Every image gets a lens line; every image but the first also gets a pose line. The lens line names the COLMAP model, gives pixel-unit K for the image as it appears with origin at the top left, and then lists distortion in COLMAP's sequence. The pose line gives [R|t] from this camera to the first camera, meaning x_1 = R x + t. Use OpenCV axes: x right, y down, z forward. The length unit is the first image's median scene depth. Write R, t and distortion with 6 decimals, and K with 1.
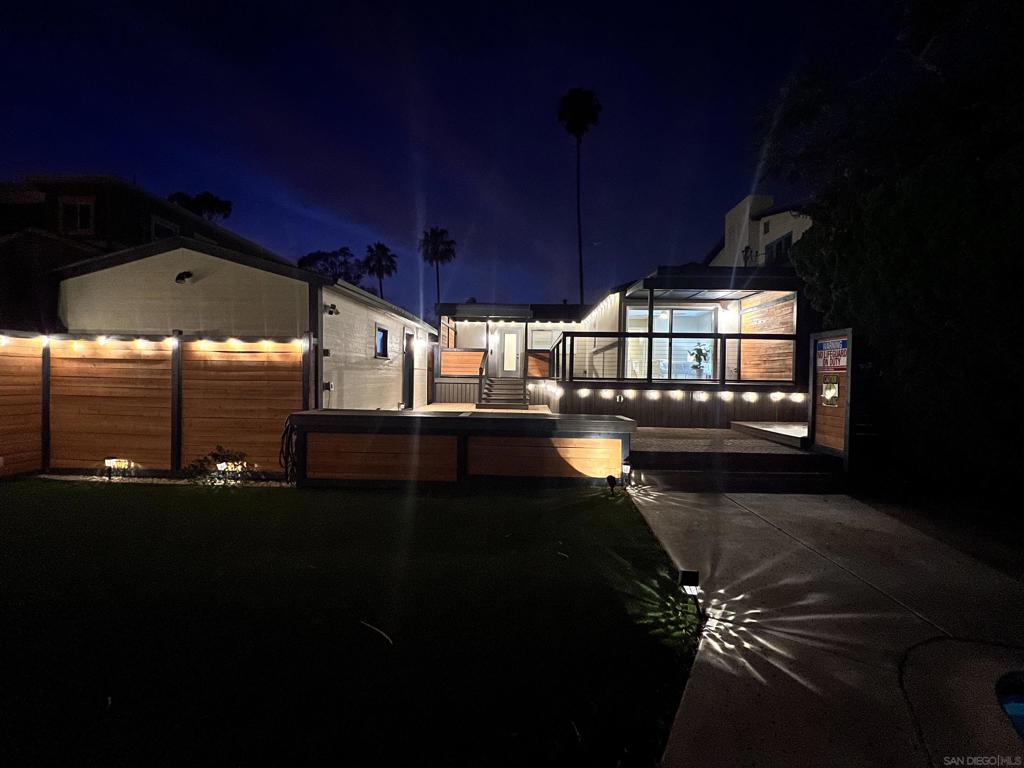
lens RADIAL K [[412.1, 0, 512.0], [0, 412.1, 384.0], [0, 0, 1]] dist [0.000024, -0.000050]
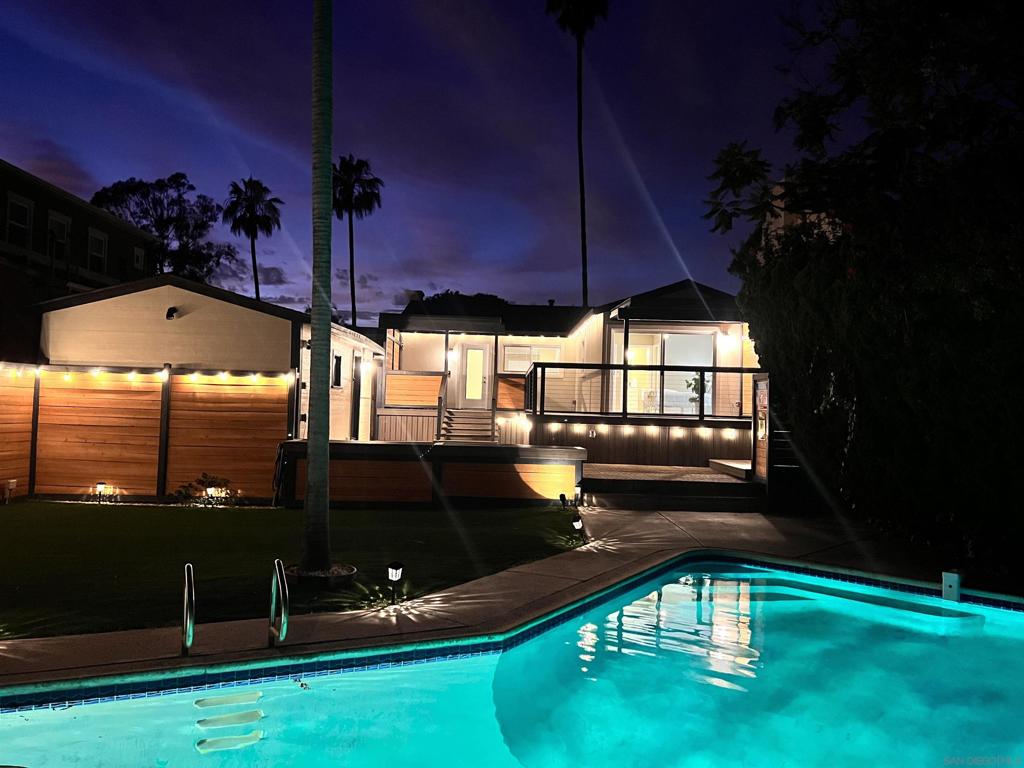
lens RADIAL K [[777.0, 0, 512.0], [0, 777.0, 384.0], [0, 0, 1]] dist [0.067949, -0.001680]
pose [[0.998503, 0.012823, 0.053168, -0.020483], [-0.010482, 0.998974, -0.044061, 0.001533], [-0.053679, 0.043438, 0.997613, -0.778998]]
